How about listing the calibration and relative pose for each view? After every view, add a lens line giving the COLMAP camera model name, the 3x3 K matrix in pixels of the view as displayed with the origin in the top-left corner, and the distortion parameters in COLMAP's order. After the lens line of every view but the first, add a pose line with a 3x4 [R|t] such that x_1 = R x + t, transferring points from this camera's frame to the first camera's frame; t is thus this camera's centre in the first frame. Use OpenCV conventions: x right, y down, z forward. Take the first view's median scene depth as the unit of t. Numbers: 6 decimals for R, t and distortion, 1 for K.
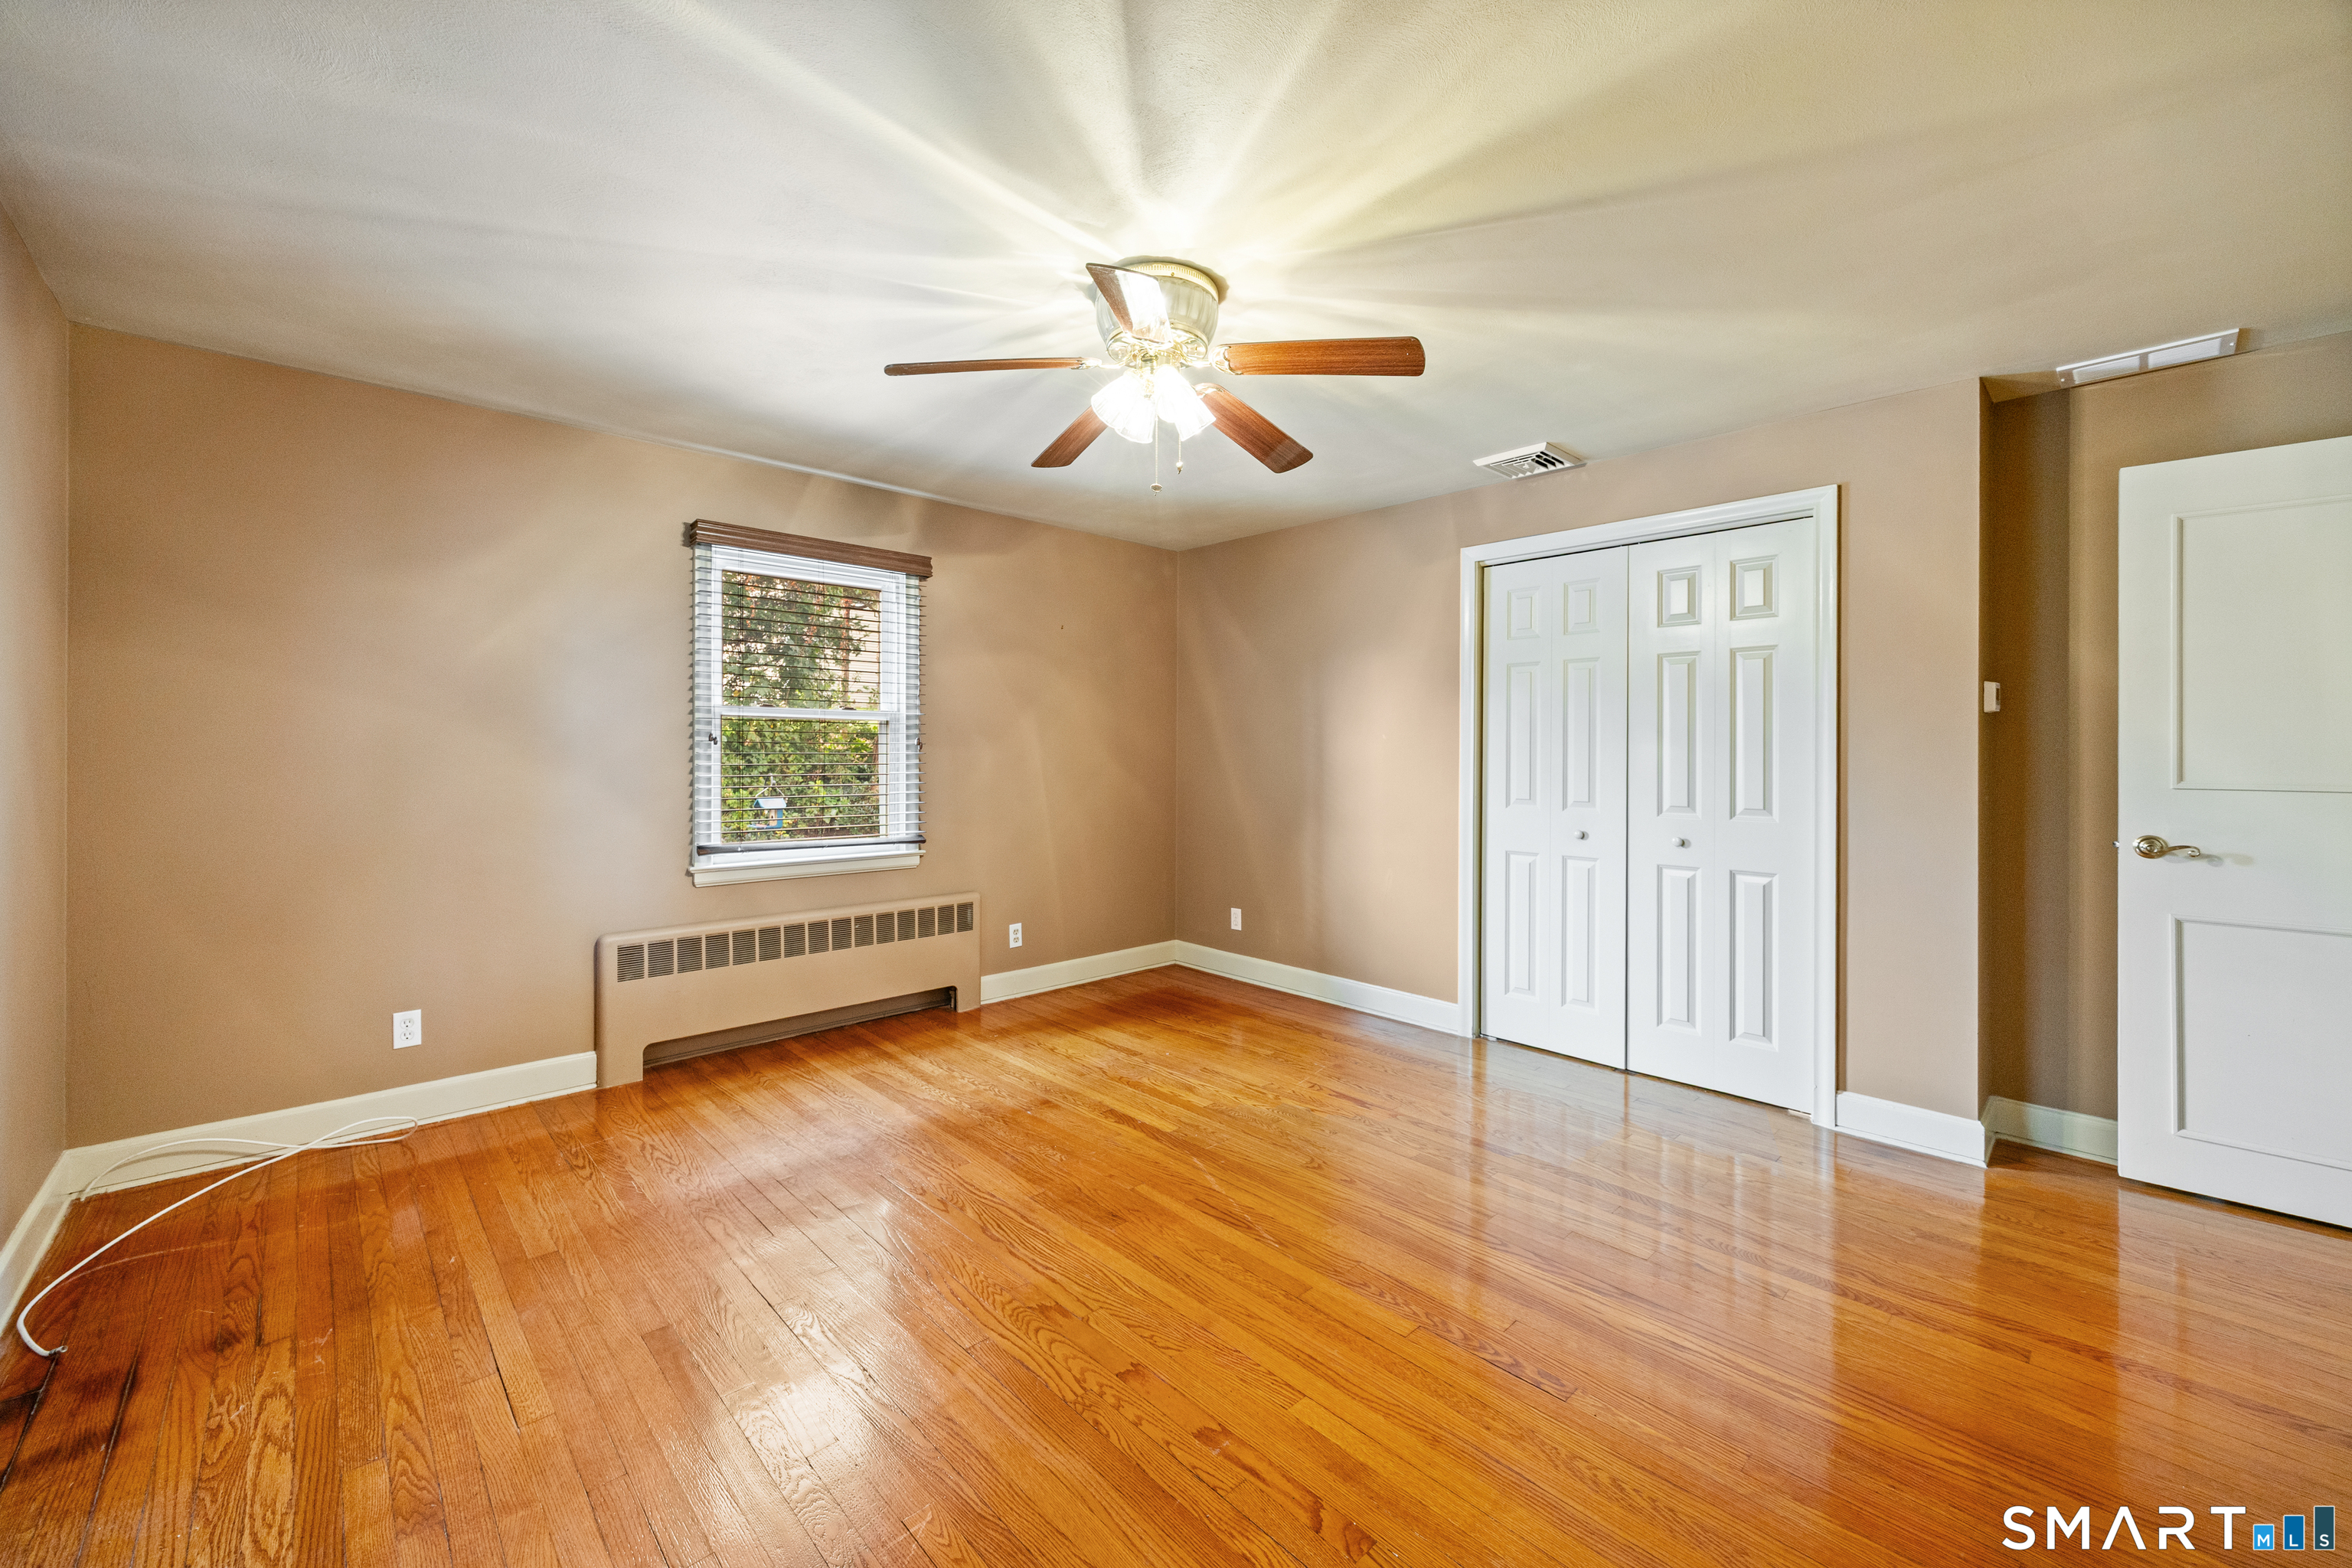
lens RADIAL K [[912.9, 0, 1160.4], [0, 912.9, 773.3], [0, 0, 1]] dist [-0.001046, 0.000981]
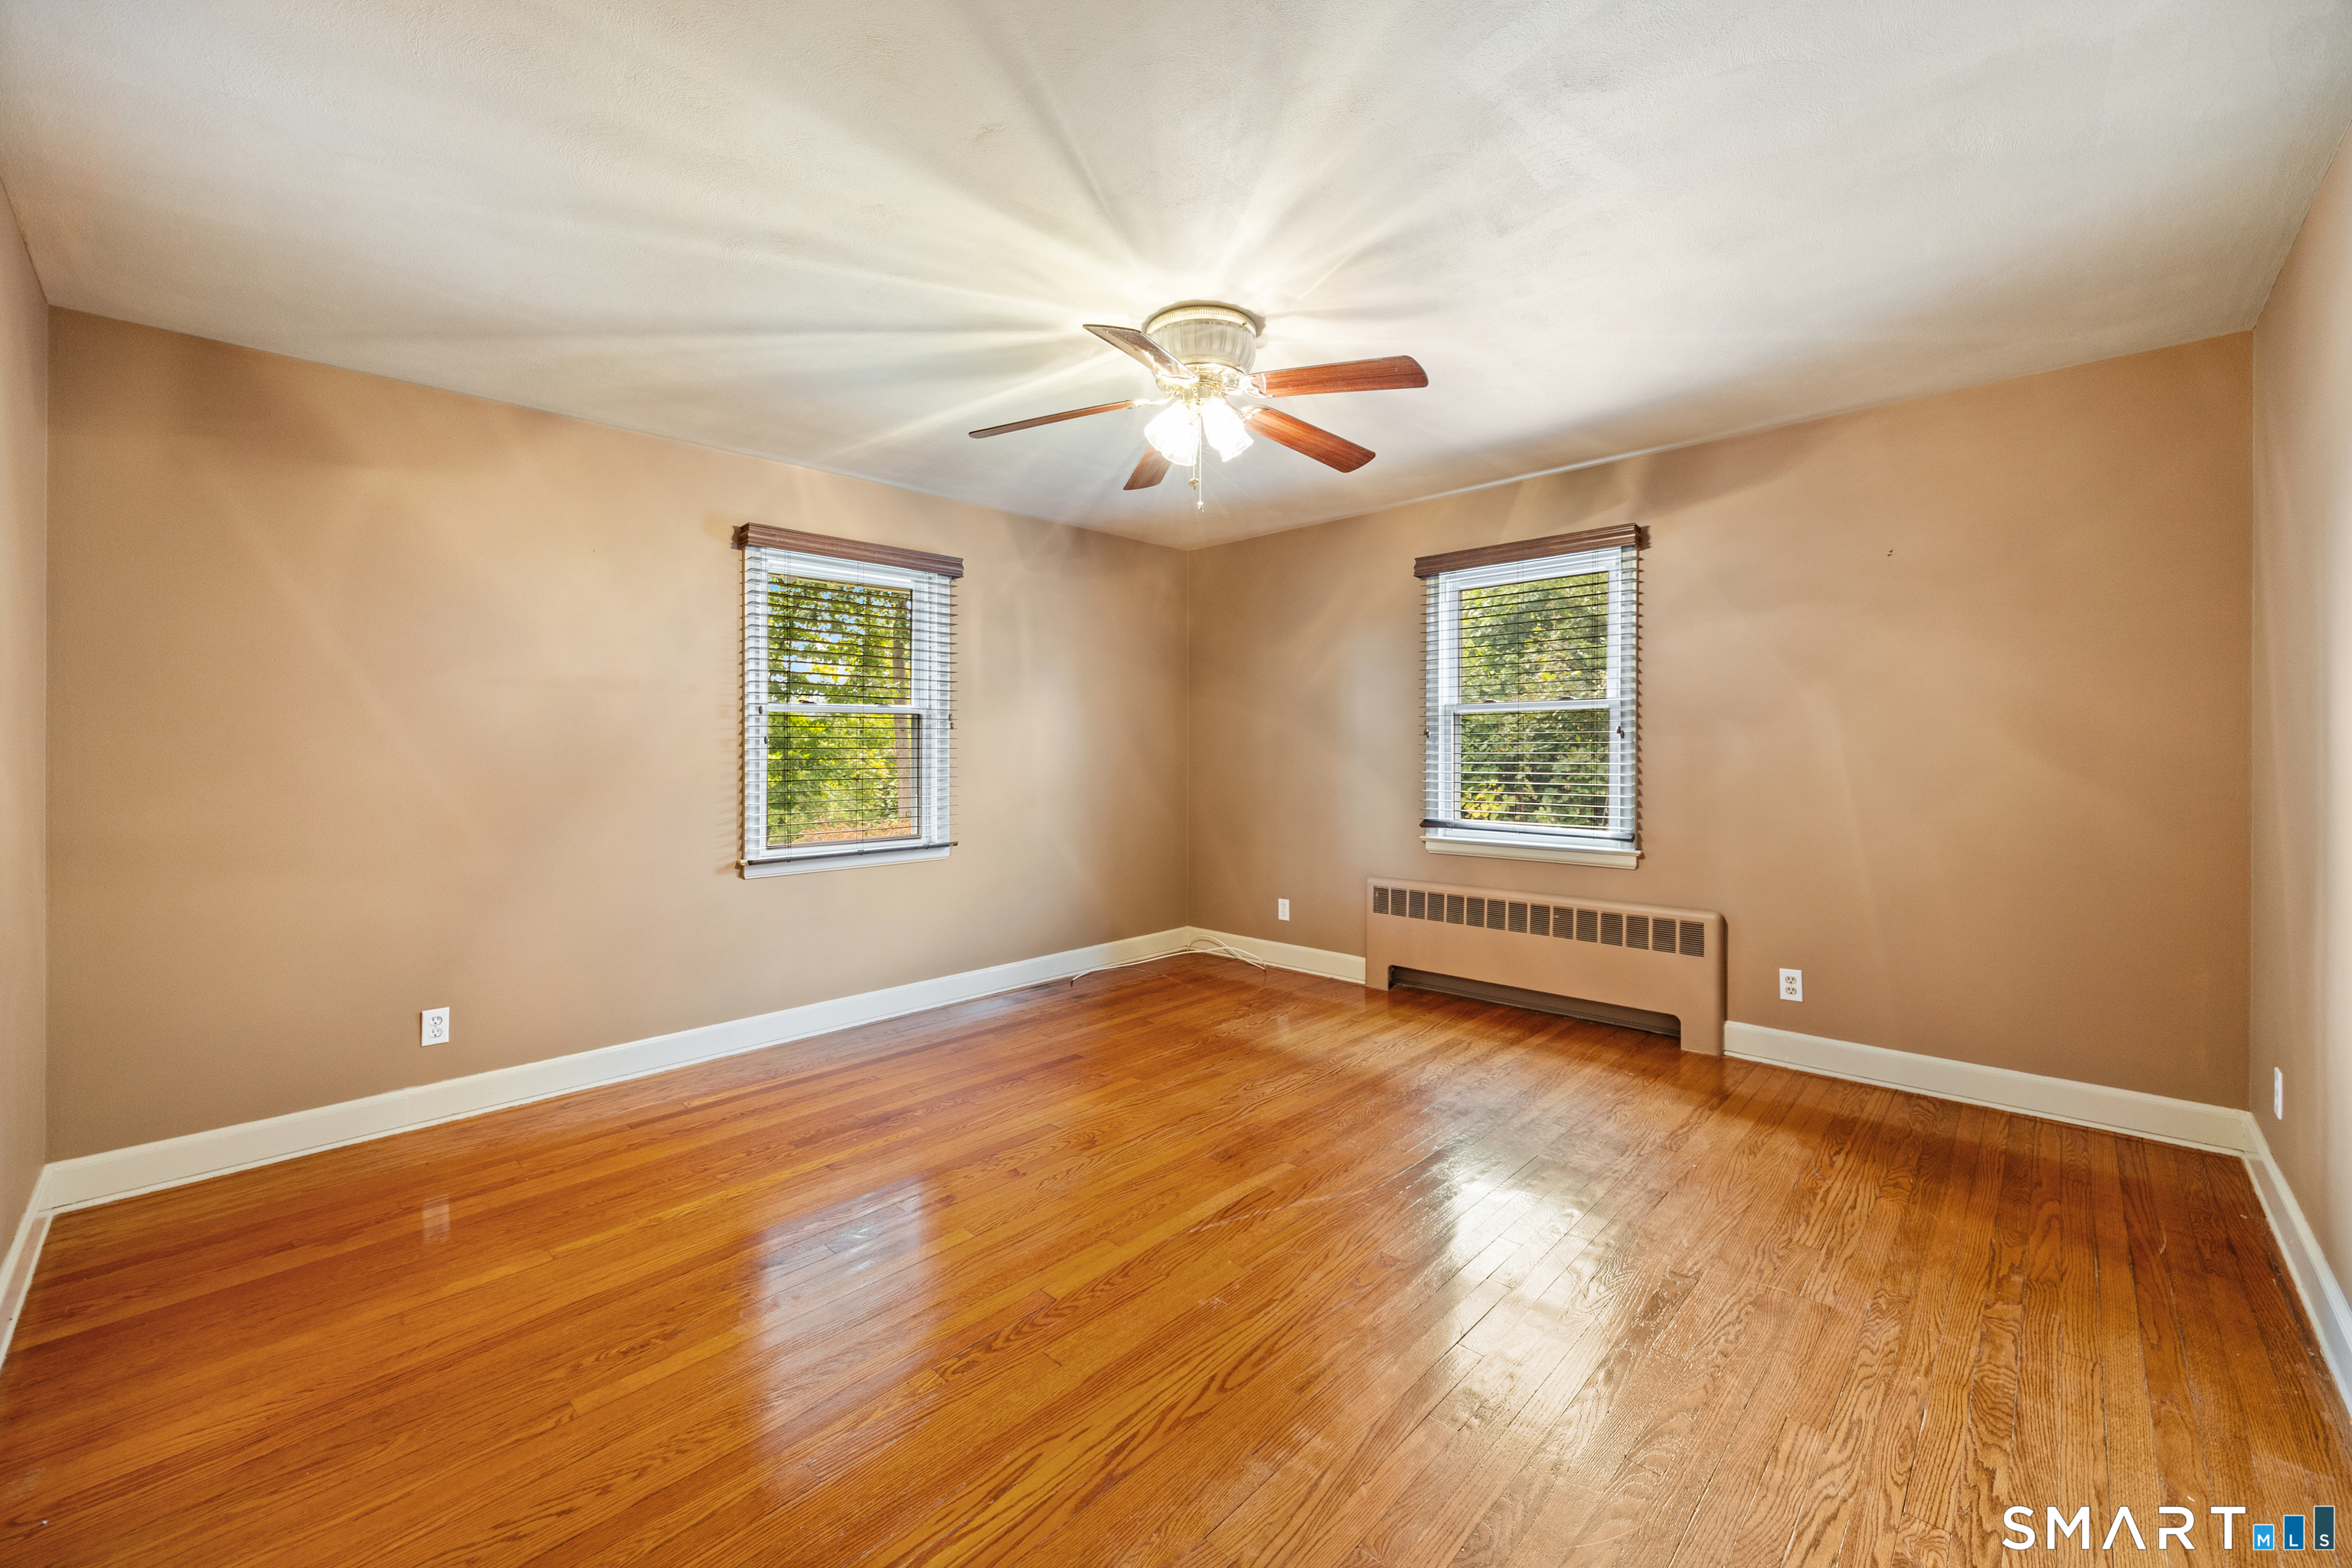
lens RADIAL K [[912.9, 0, 1169.7], [0, 912.9, 761.4], [0, 0, 1]] dist [-0.001046, 0.000981]
pose [[0.068330, 0.011897, -0.997592, 0.669784], [-0.014089, 0.999841, 0.010959, -0.007523], [0.997563, 0.013306, 0.068486, 0.535061]]
